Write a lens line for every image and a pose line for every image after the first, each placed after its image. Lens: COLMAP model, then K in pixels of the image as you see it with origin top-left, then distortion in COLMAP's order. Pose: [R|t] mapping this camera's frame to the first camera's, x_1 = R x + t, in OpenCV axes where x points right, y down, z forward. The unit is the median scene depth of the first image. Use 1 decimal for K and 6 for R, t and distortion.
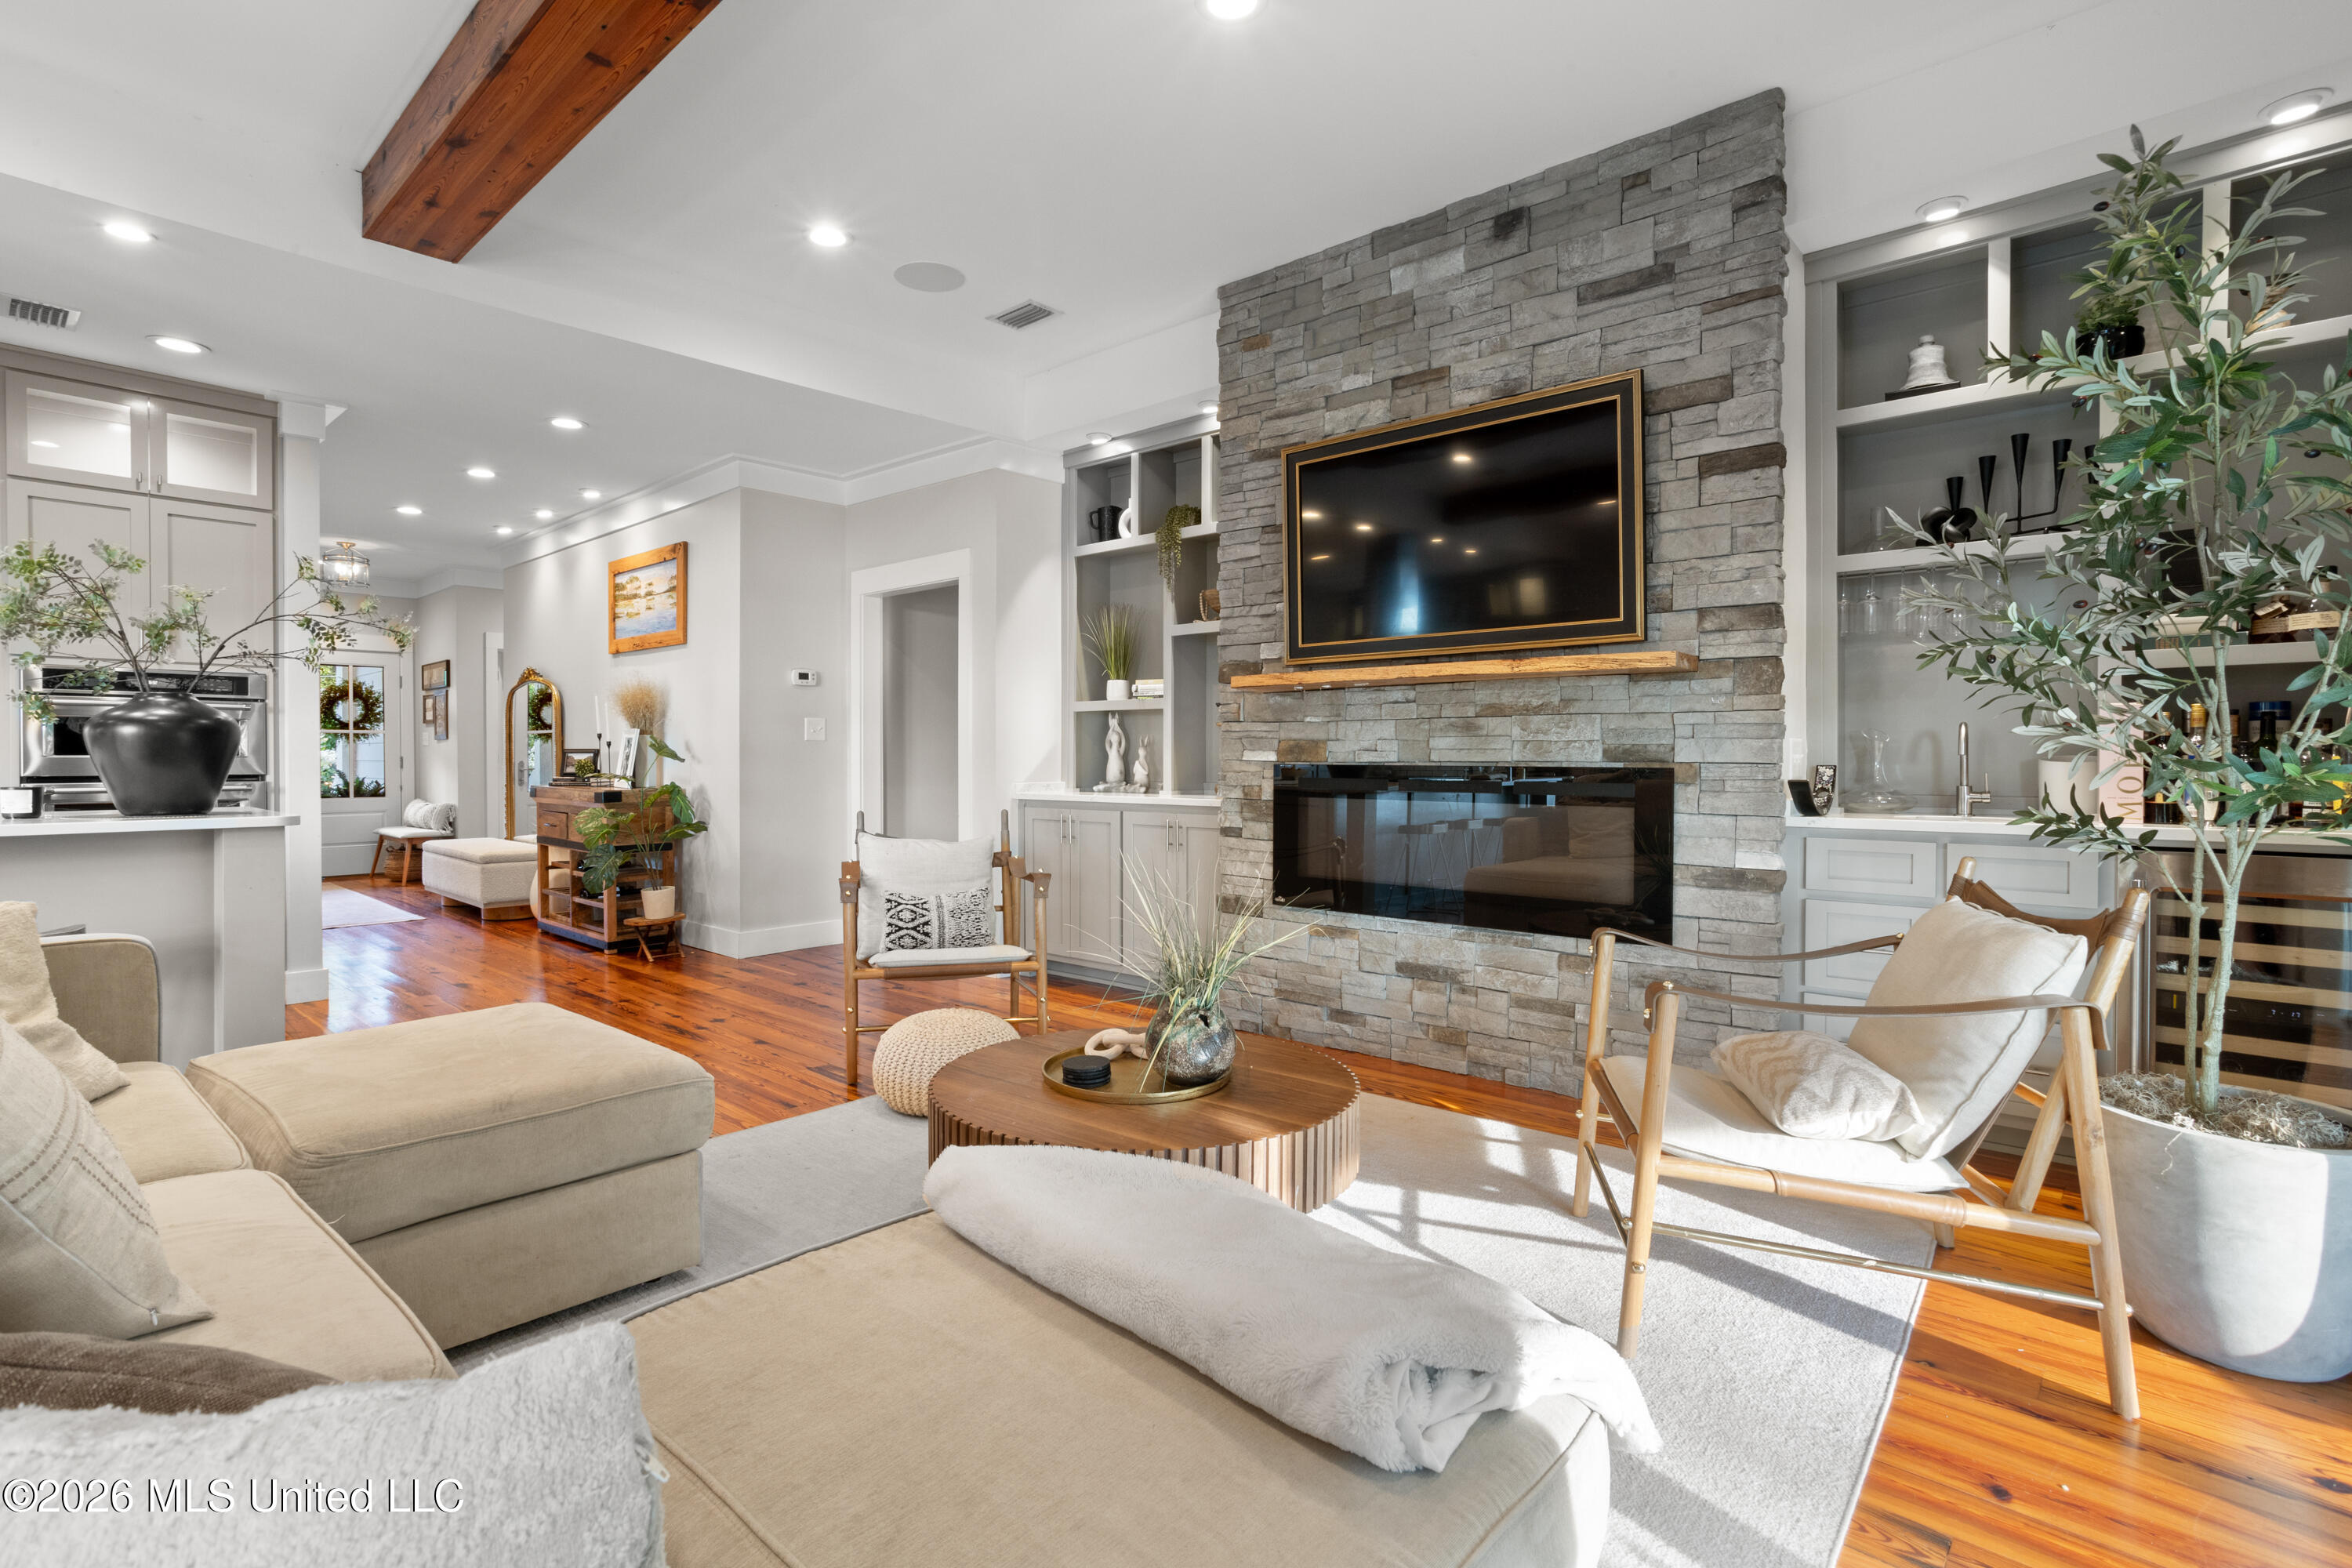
lens RADIAL K [[1135.1, 0, 1163.2], [0, 1135.1, 758.5], [0, 0, 1]] dist [-0.042948, 0.025146]
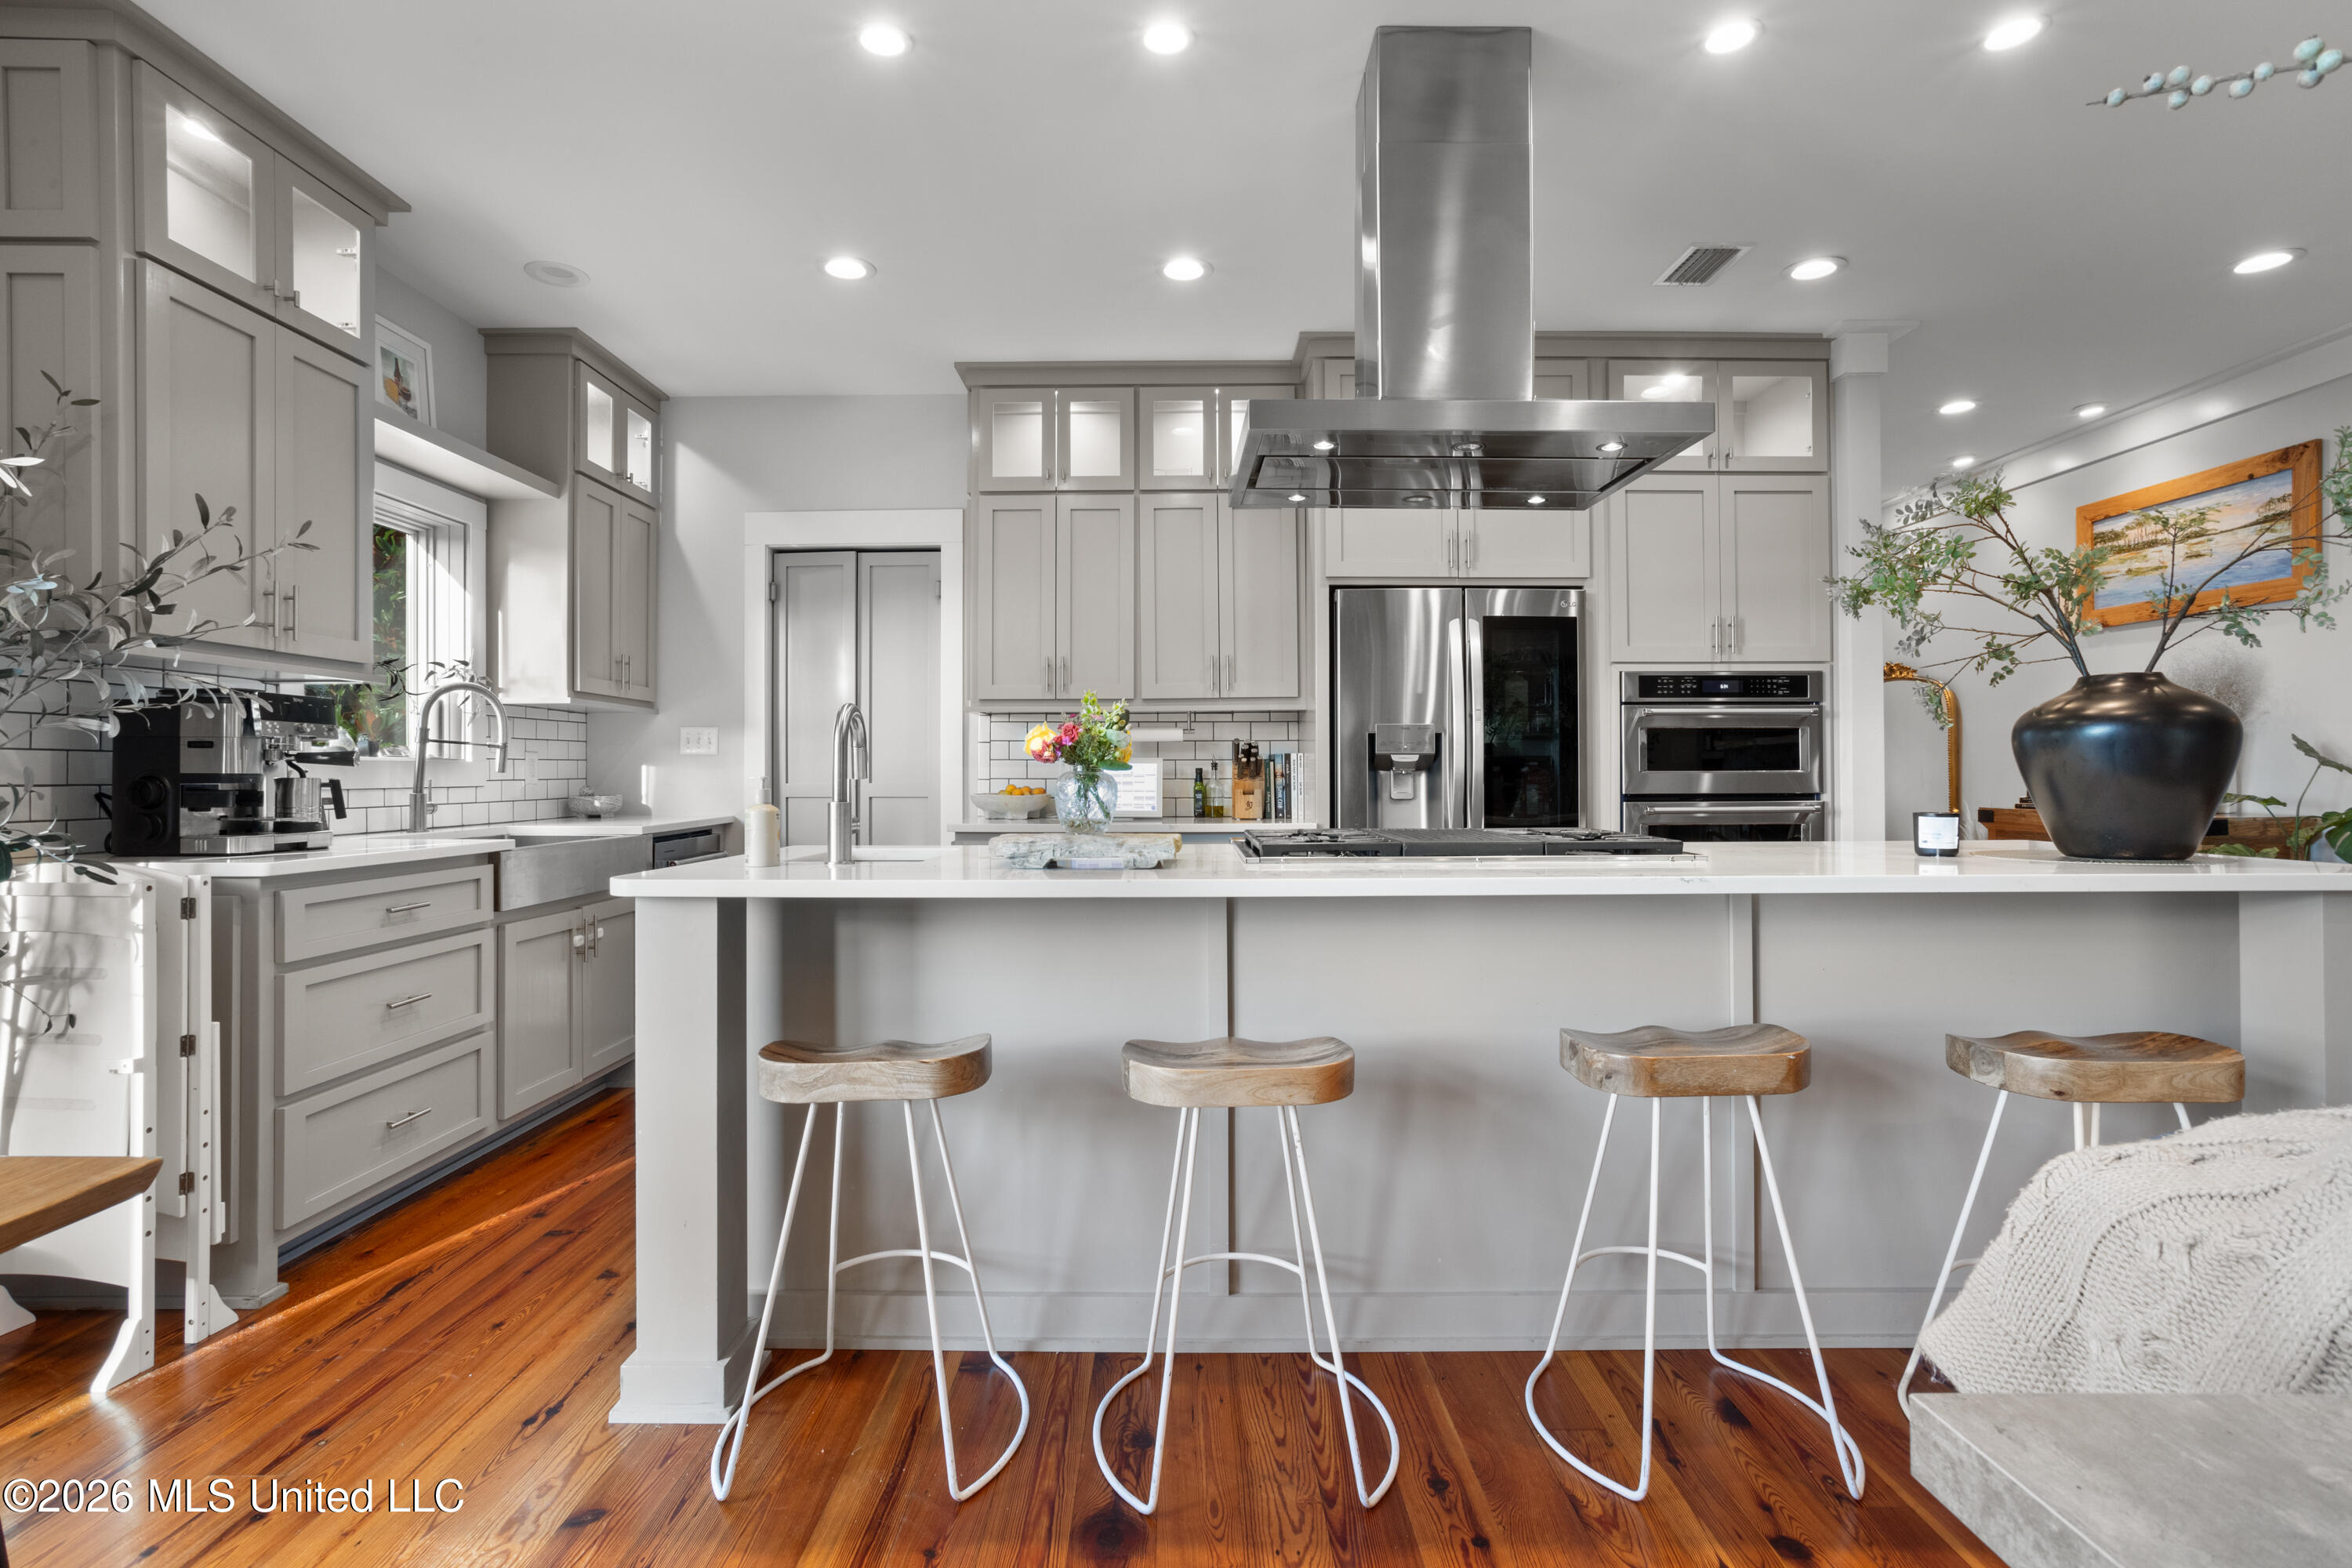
lens RADIAL K [[1135.1, 0, 1165.8], [0, 1135.1, 761.4], [0, 0, 1]] dist [-0.042948, 0.025146]
pose [[0.666981, -0.011211, -0.744990, -0.683867], [0.002780, 0.999917, -0.012558, 0.001556], [0.745070, 0.006305, 0.666957, 0.111083]]
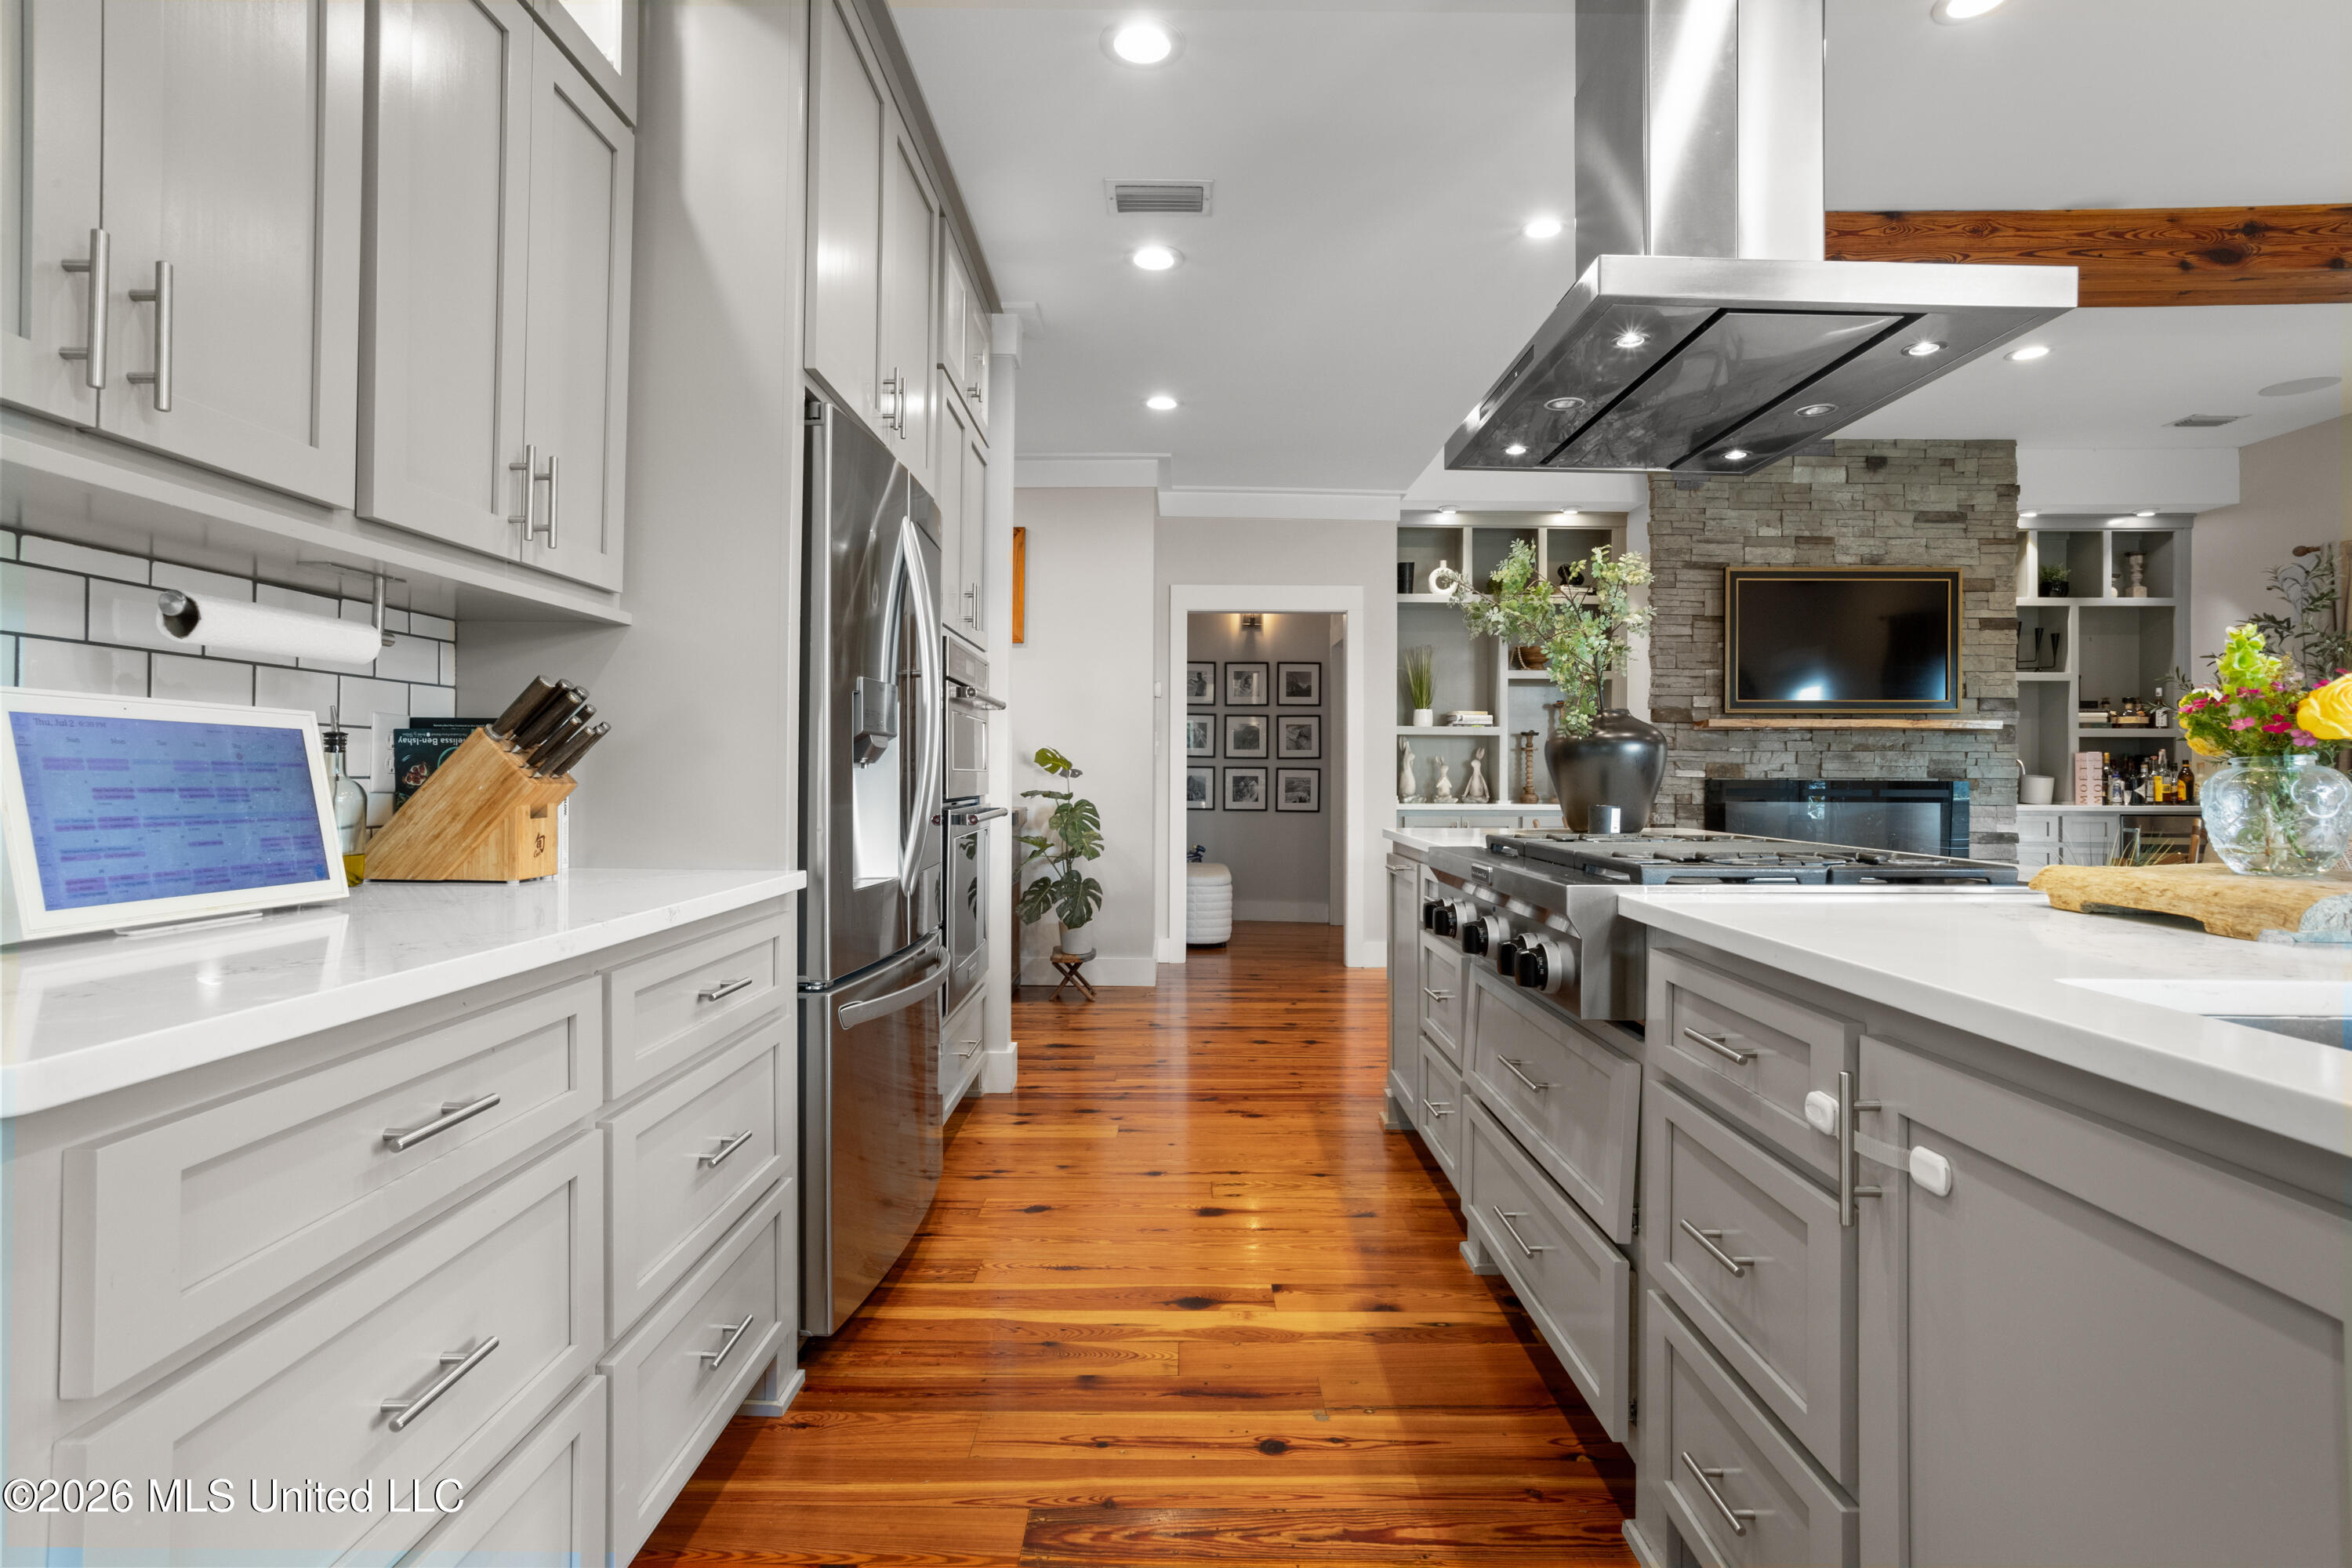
lens RADIAL K [[1135.1, 0, 1165.6], [0, 1135.1, 766.1], [0, 0, 1]] dist [-0.042948, 0.025146]
pose [[0.746938, 0.008222, 0.664843, -1.630694], [-0.002798, 0.999954, -0.009223, 0.003899], [-0.664888, 0.005029, 0.746926, 0.448549]]
